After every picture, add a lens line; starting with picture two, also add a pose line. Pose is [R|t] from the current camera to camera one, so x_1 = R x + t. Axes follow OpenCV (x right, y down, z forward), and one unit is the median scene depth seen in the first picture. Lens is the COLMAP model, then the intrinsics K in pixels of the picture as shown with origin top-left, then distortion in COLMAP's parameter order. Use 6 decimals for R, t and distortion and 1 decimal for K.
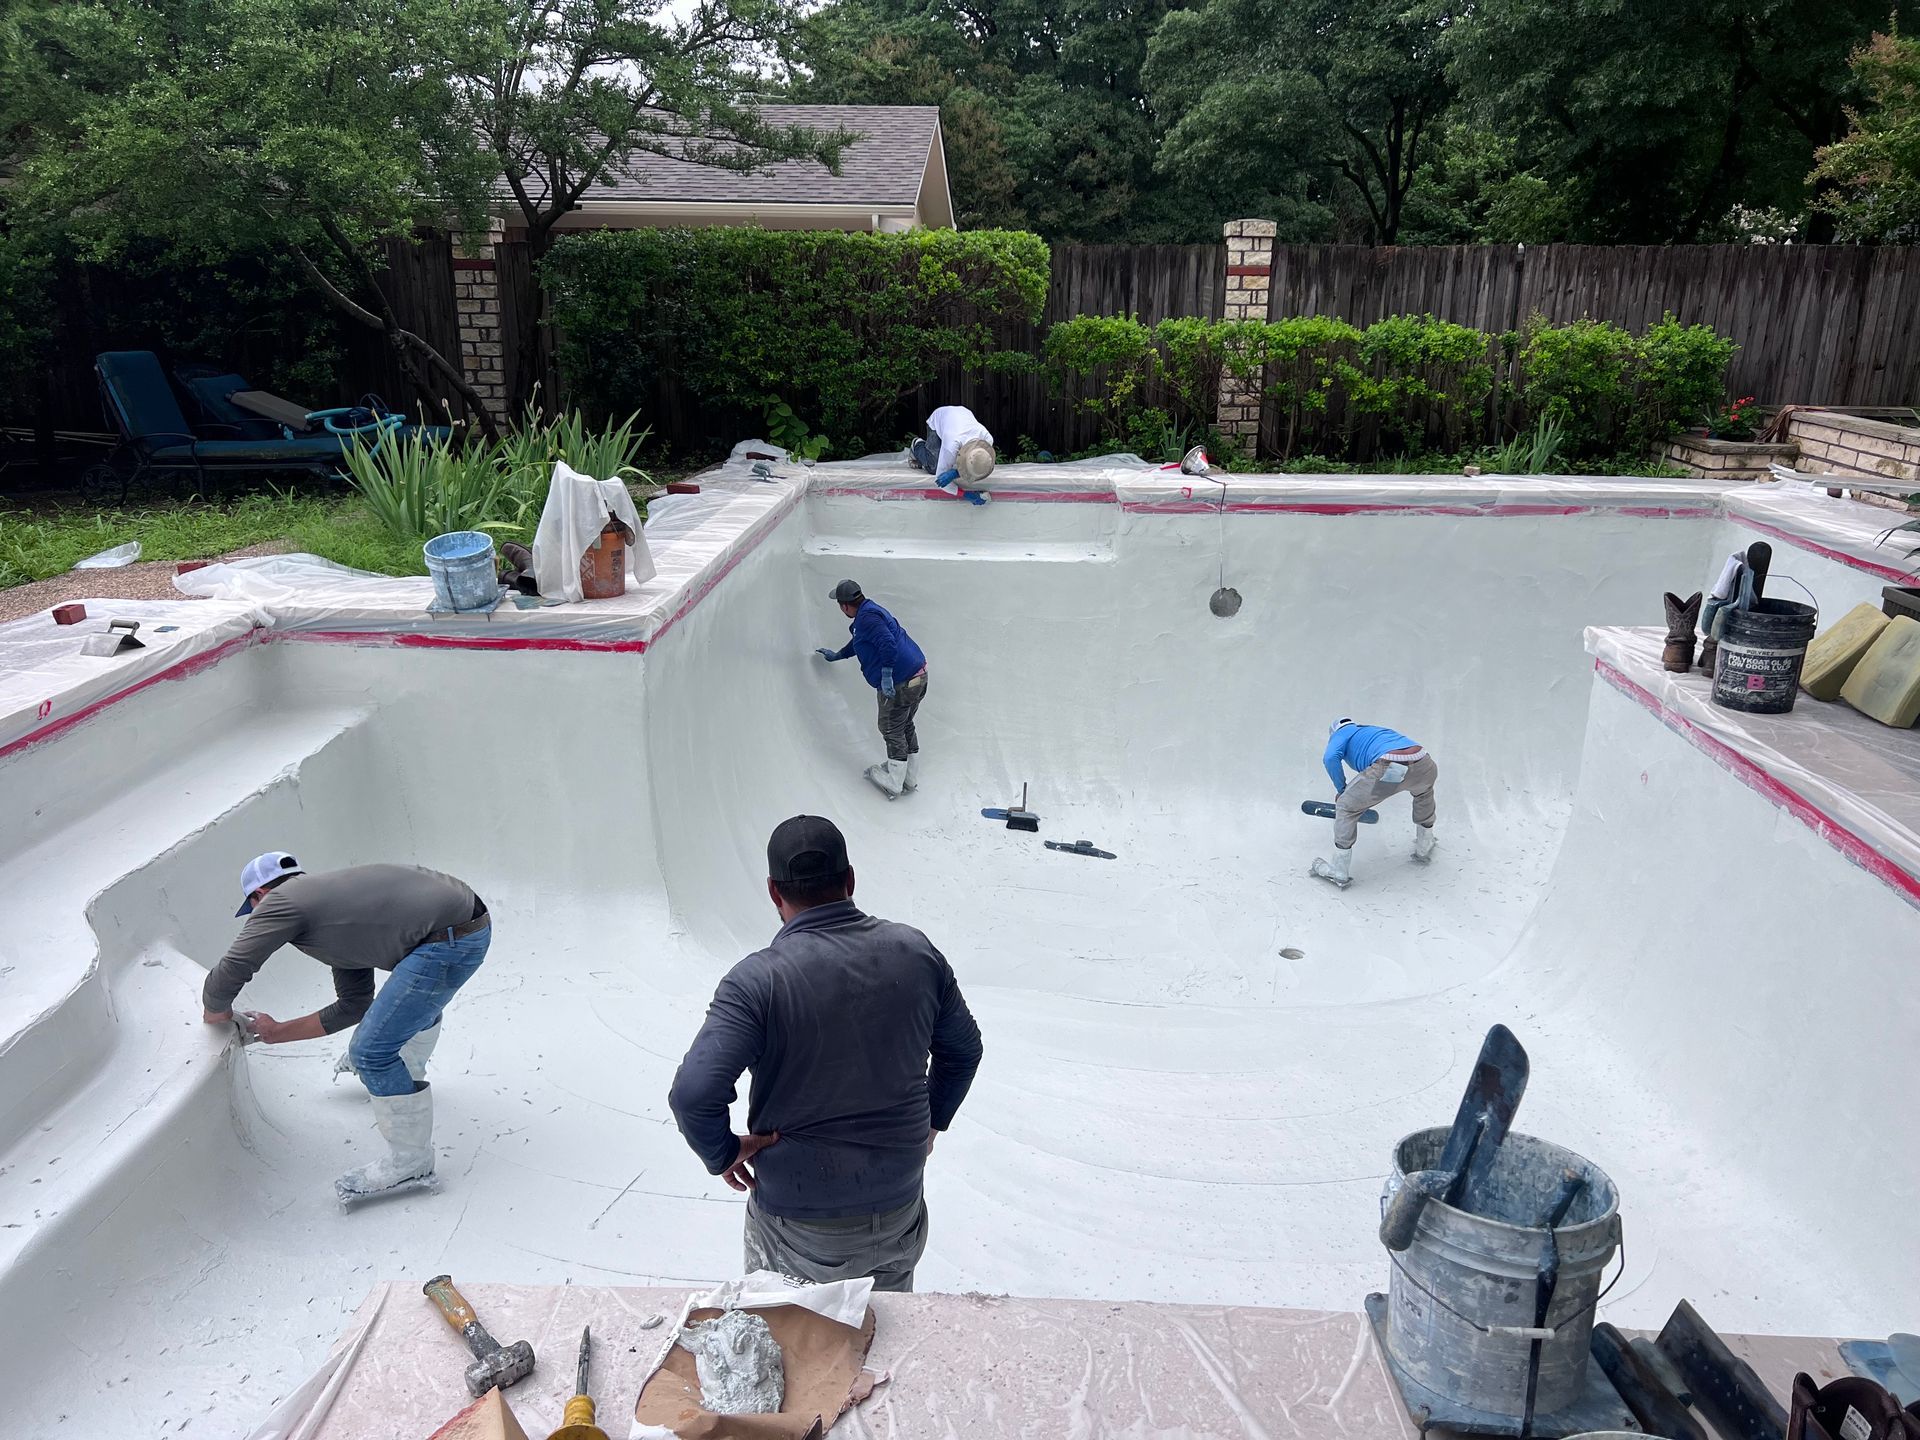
lens RADIAL K [[1423.5, 0, 954.0], [0, 1423.5, 723.6], [0, 0, 1]] dist [0.062985, -0.072248]
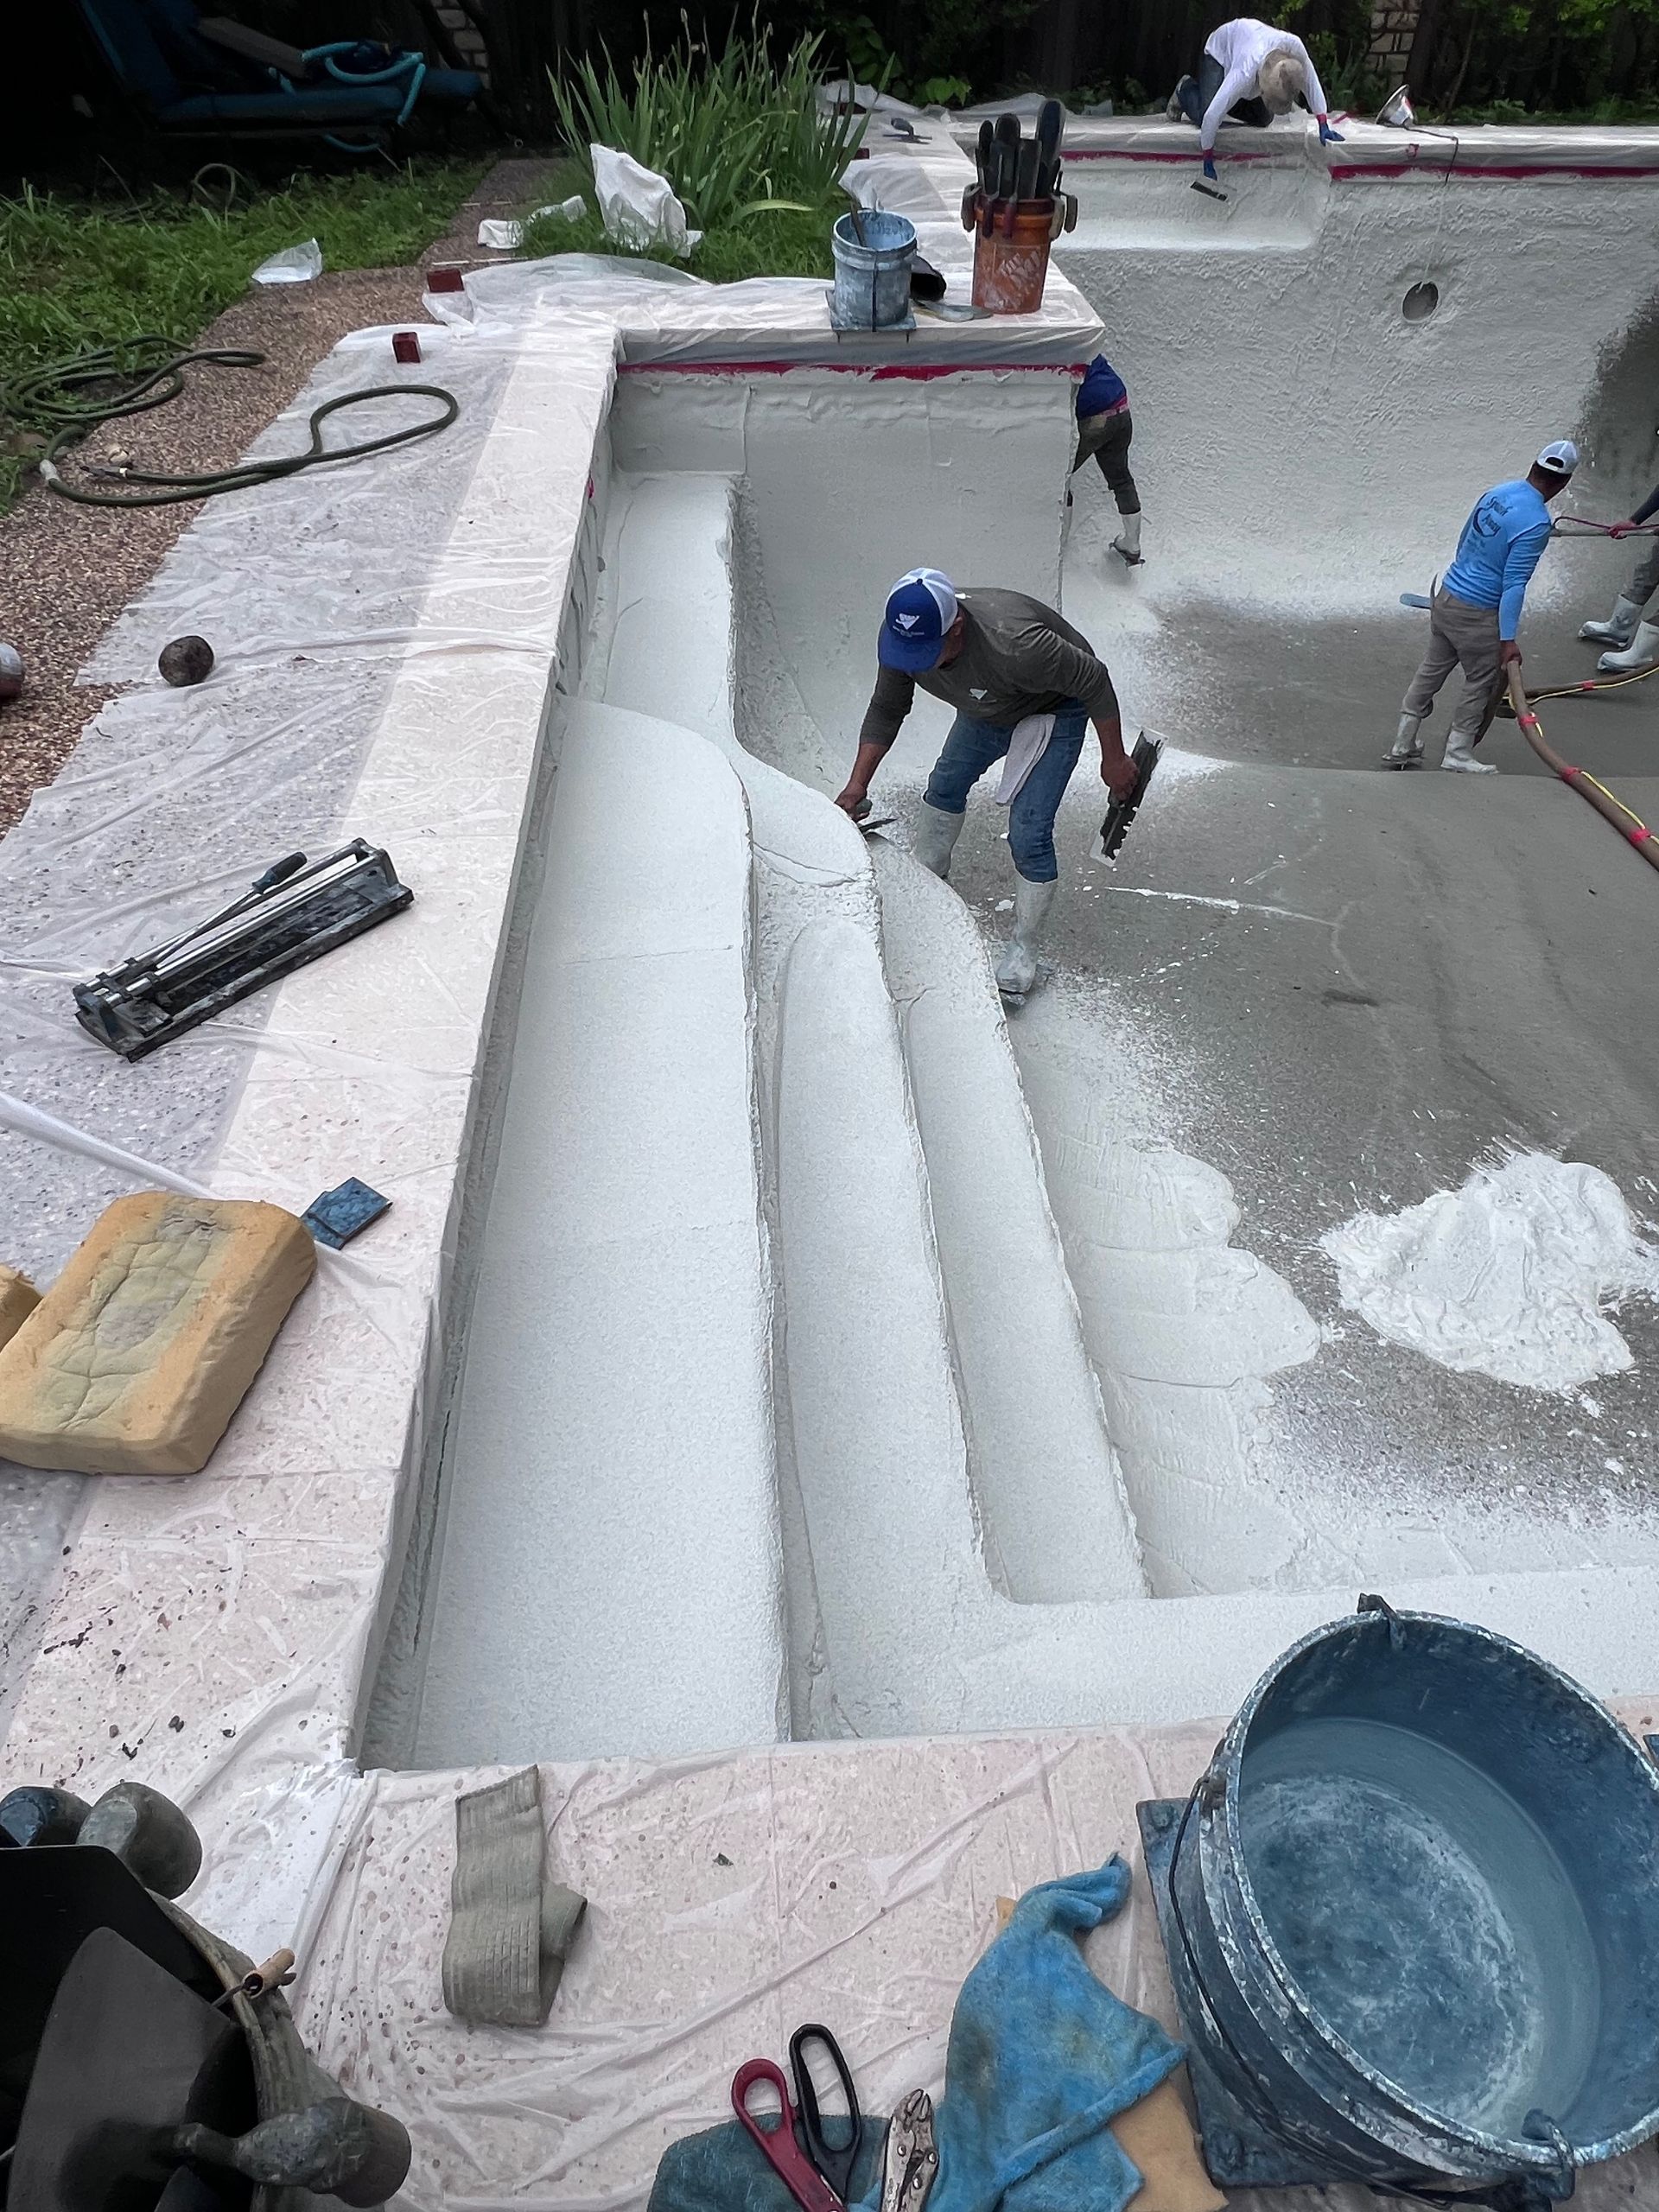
lens RADIAL K [[1325.2, 0, 834.1], [0, 1325.2, 1079.1], [0, 0, 1]] dist [-0.001746, -0.001286]
pose [[0.993037, -0.077871, 0.088393, -0.261818], [0.033264, 0.905178, 0.423729, -0.007714], [-0.113008, -0.417838, 0.901466, 0.096704]]
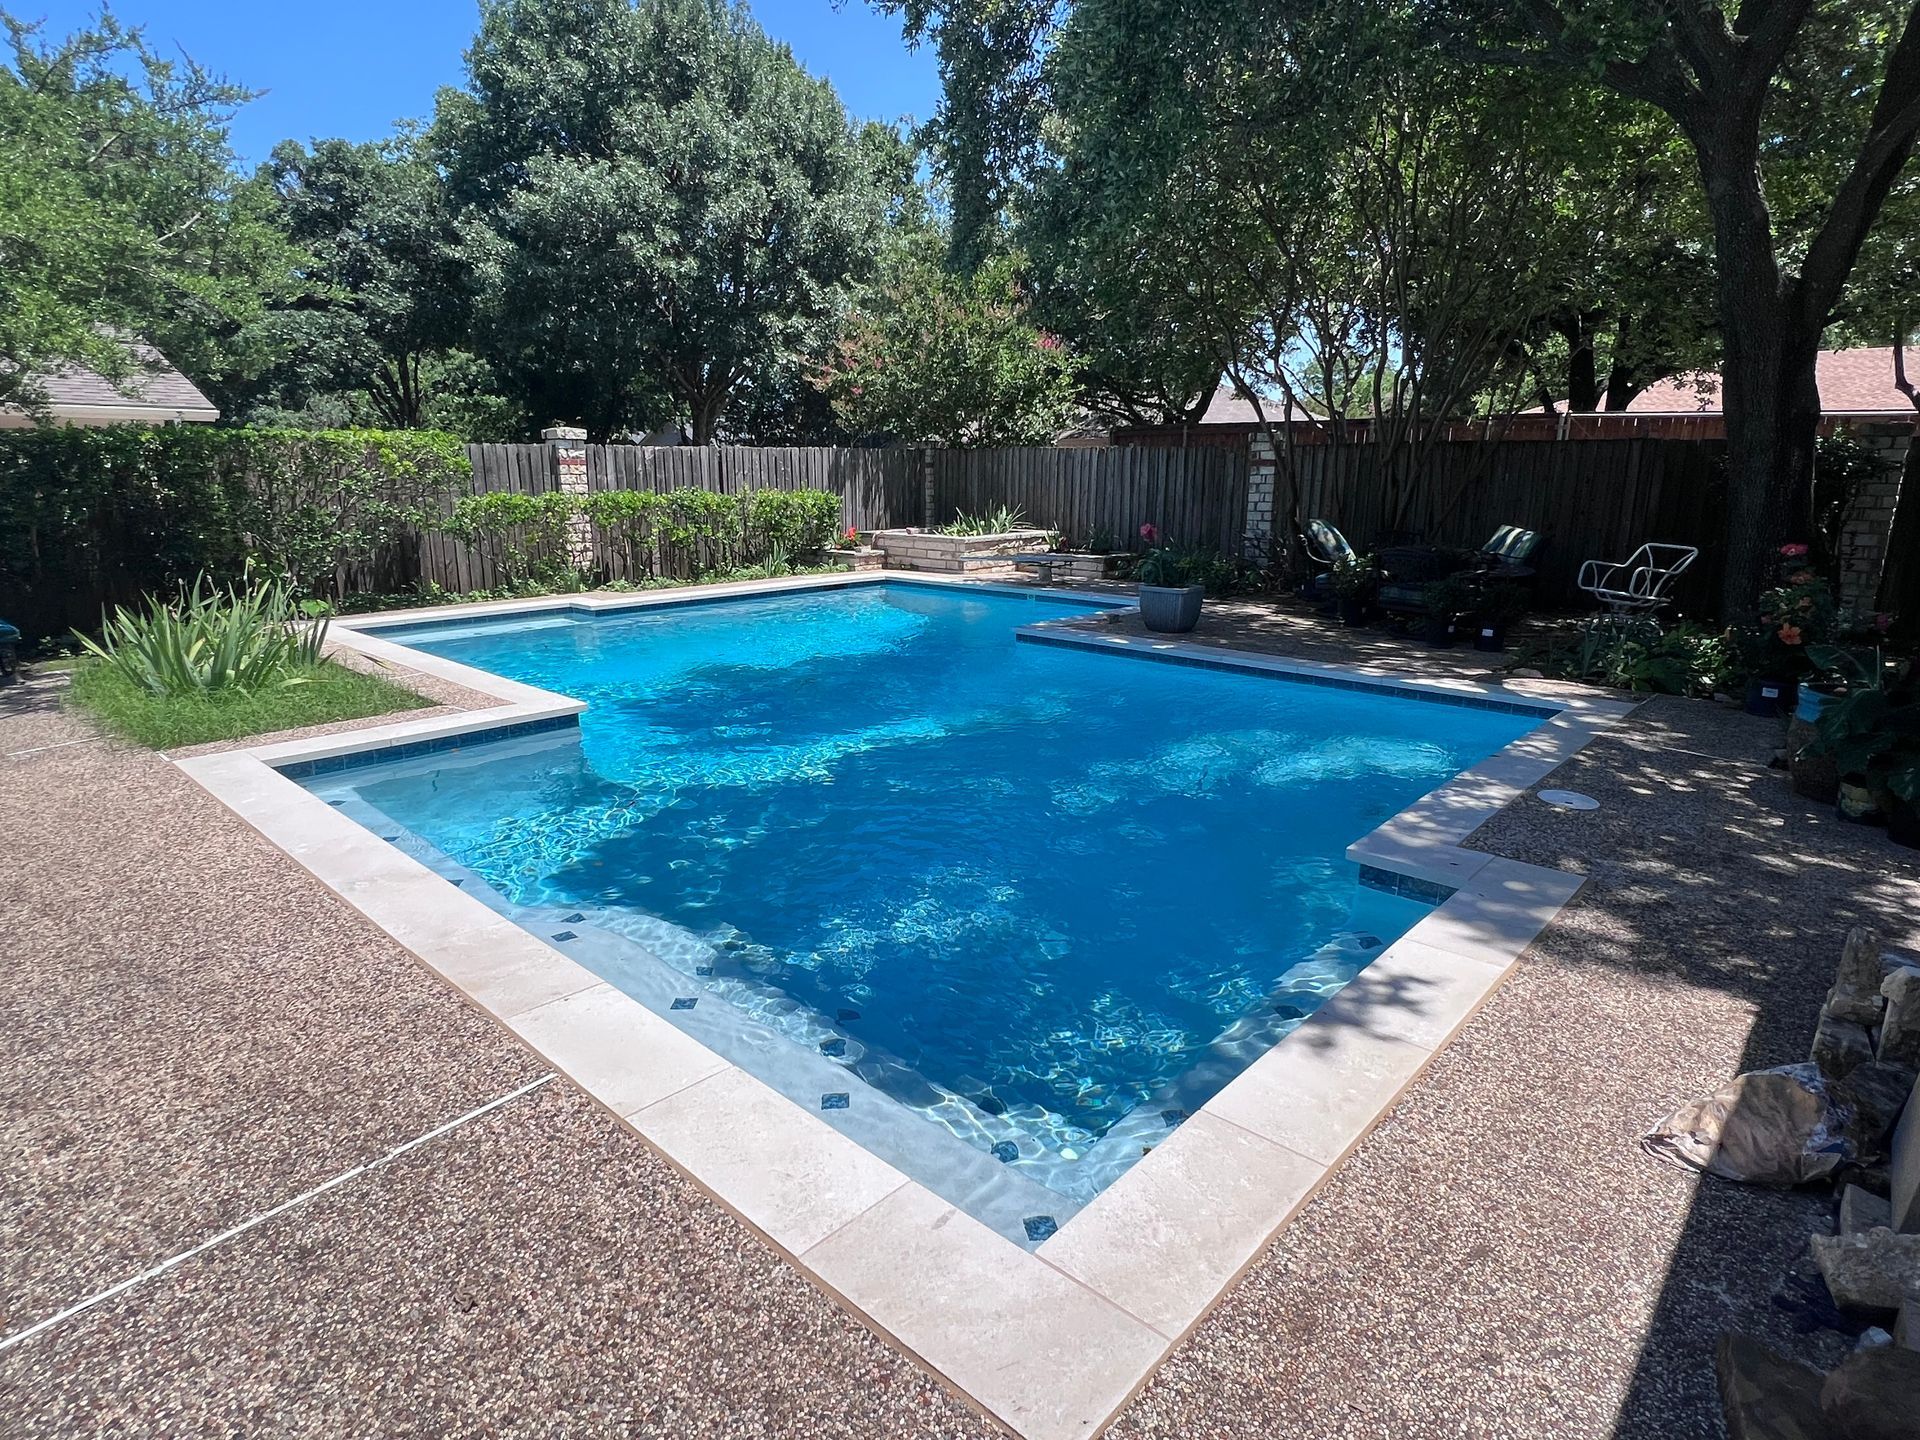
lens RADIAL K [[1036.6, 0, 934.4], [0, 1036.6, 728.3], [0, 0, 1]] dist [0.002307, -0.000928]
pose [[0.649608, -0.192734, 0.735434, -0.414617], [0.236666, 0.970535, 0.045300, -0.010278], [-0.722495, 0.144625, 0.676080, 0.053918]]
